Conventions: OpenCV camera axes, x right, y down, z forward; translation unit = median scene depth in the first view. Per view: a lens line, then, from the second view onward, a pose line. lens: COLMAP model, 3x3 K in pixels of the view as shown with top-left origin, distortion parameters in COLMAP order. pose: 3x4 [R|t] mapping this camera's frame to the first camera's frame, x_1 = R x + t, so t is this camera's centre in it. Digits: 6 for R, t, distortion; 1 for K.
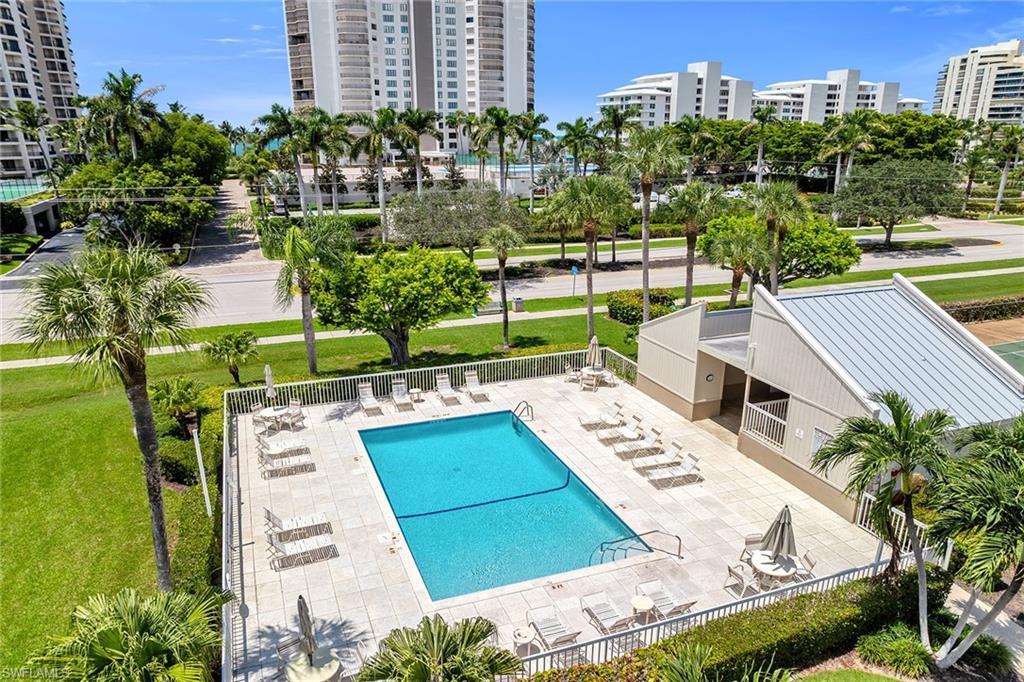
lens RADIAL K [[707.6, 0, 520.5], [0, 707.6, 400.6], [0, 0, 1]] dist [-0.047211, 0.004000]
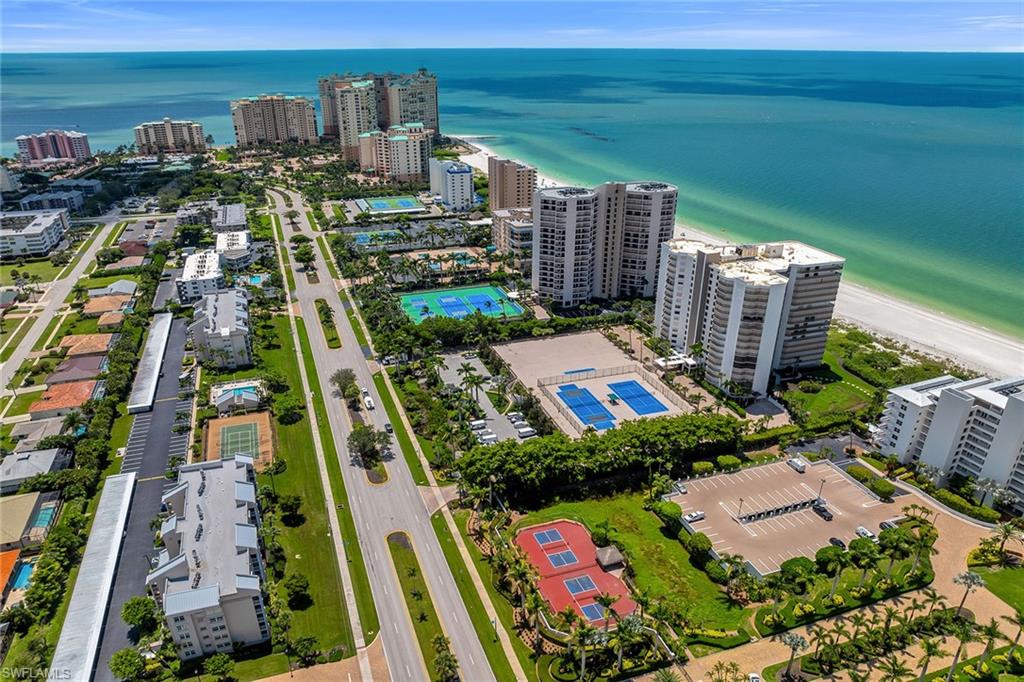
lens RADIAL K [[696.4, 0, 508.6], [0, 696.4, 413.6], [0, 0, 1]] dist [-0.030252, 0.000467]
pose [[-0.032453, 0.470267, -0.881927, 1.301900], [-0.354965, 0.819445, 0.450012, -0.816090], [0.934316, 0.327658, 0.140335, 0.480407]]
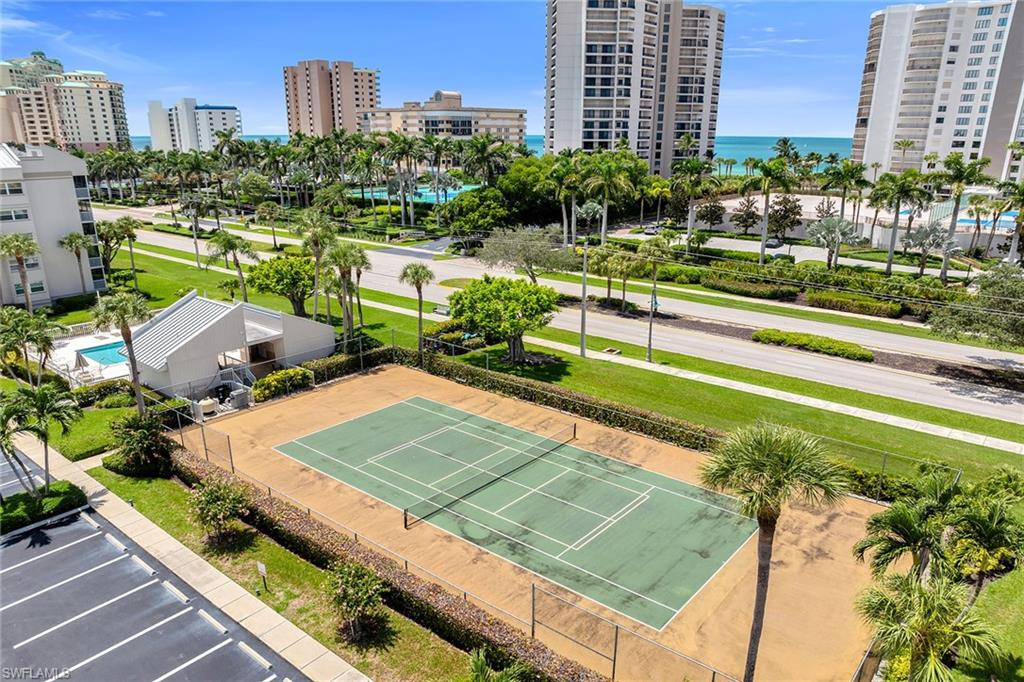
lens RADIAL K [[706.3, 0, 508.9], [0, 706.3, 401.7], [0, 0, 1]] dist [-0.050773, 0.021104]
pose [[0.489862, 0.311678, -0.814182, 0.368677], [-0.310839, 0.934972, 0.170898, -0.070290], [0.814503, 0.169363, 0.554889, 0.091471]]
